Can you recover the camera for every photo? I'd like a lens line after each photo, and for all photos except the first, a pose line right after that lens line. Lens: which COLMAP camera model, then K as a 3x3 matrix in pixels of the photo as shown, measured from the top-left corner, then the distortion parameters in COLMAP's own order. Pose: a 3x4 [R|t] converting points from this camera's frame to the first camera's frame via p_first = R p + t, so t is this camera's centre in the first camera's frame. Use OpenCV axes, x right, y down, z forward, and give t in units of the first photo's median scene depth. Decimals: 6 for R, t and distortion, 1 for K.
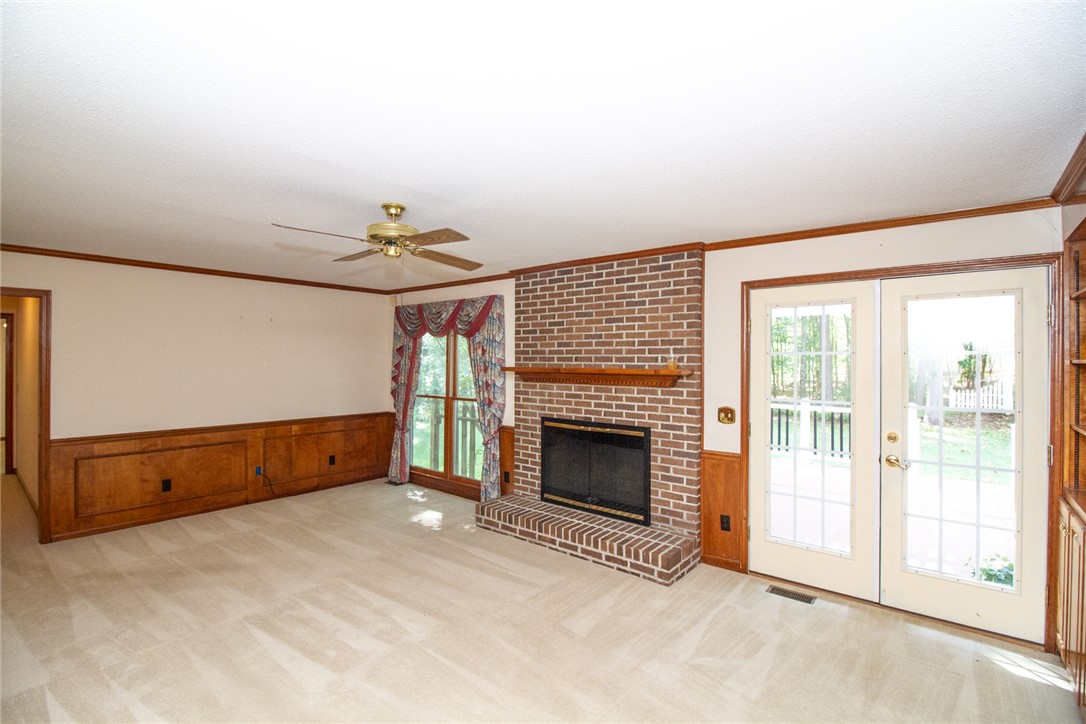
lens RADIAL K [[502.7, 0, 540.5], [0, 502.7, 359.8], [0, 0, 1]] dist [-0.001080, -0.012315]
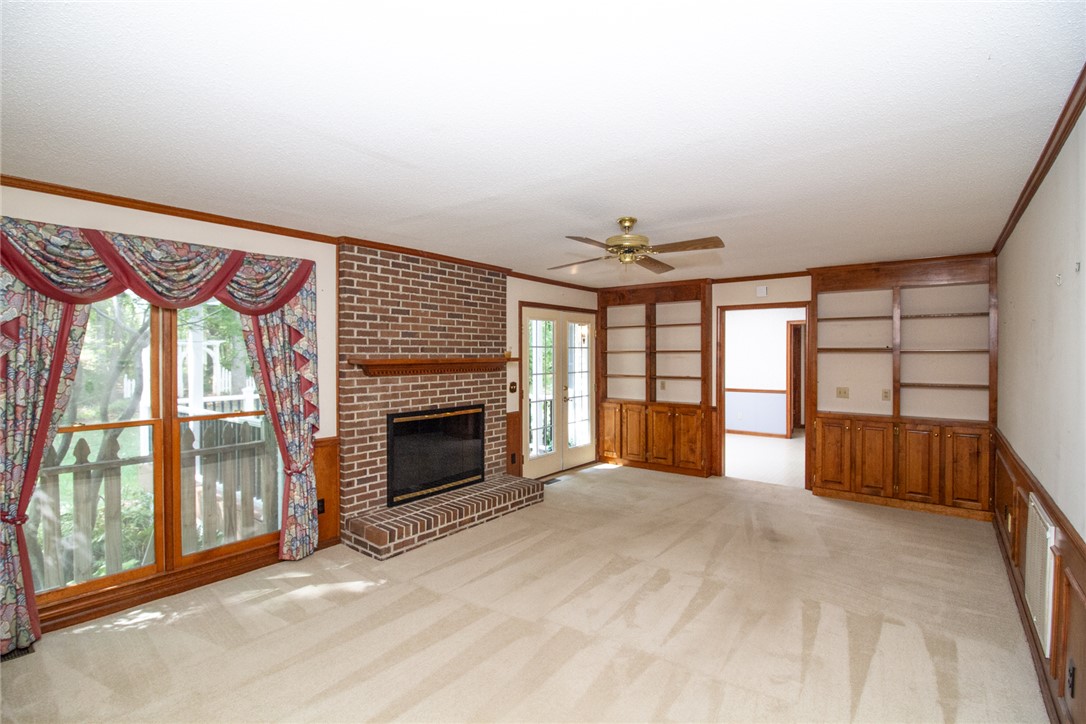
lens RADIAL K [[502.7, 0, 540.5], [0, 502.7, 359.8], [0, 0, 1]] dist [-0.001080, -0.012315]
pose [[-0.026602, -0.018735, 0.999471, -1.007407], [-0.002461, 0.999823, 0.018676, -0.000928], [-0.999643, -0.001963, -0.026643, 0.848359]]
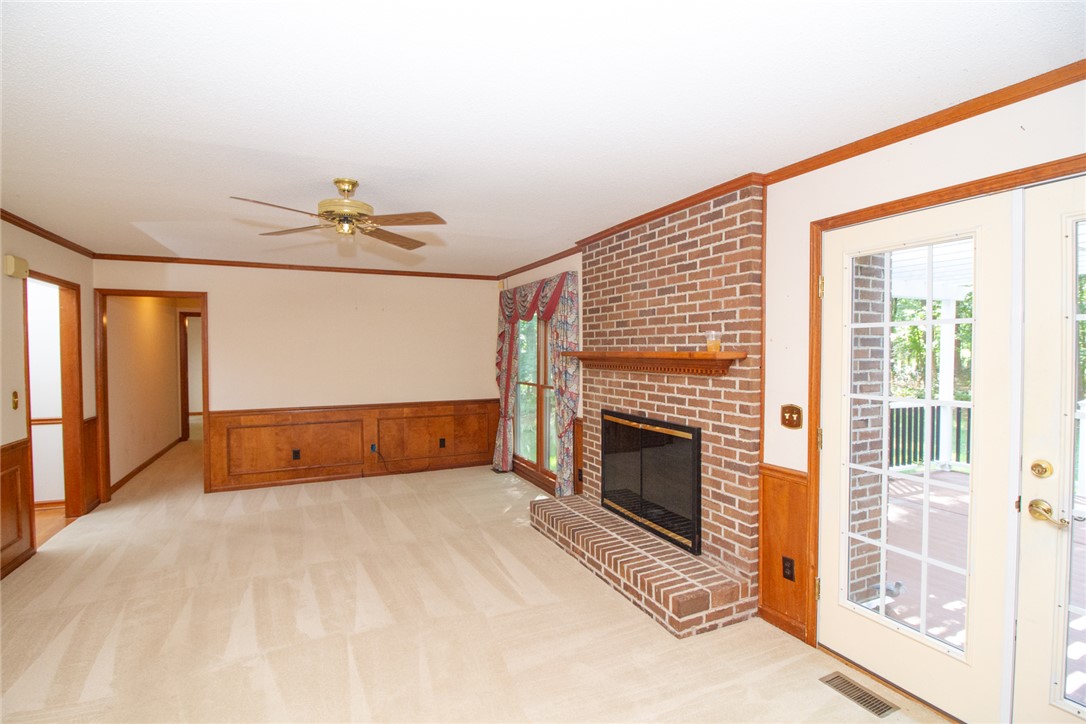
lens RADIAL K [[517.8, 0, 539.8], [0, 517.8, 362.8], [0, 0, 1]] dist [0.001196, -0.013578]
pose [[0.902857, 0.002927, -0.429930, 0.321997], [0.008410, 0.999665, 0.024468, 0.013146], [0.429858, -0.025707, 0.902531, 0.177547]]
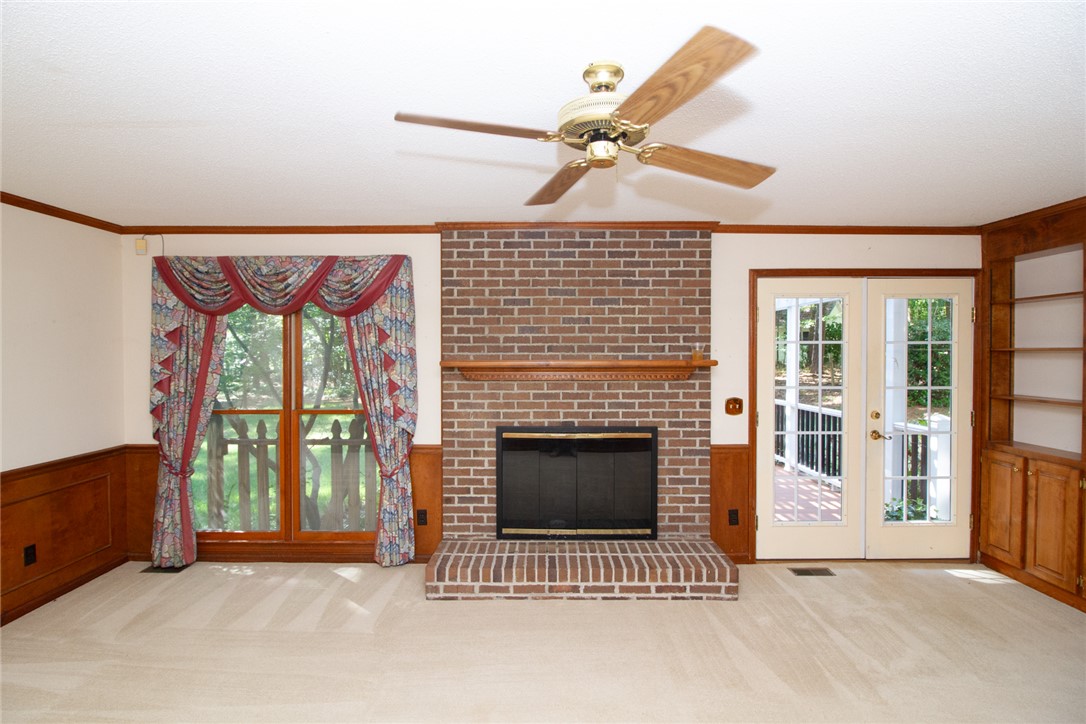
lens RADIAL K [[517.8, 0, 539.8], [0, 517.8, 362.8], [0, 0, 1]] dist [0.001196, -0.013578]
pose [[0.770315, -0.019119, 0.637377, -0.486991], [0.004641, 0.999692, 0.024378, 0.000712], [-0.637647, -0.015821, 0.770167, 0.418788]]
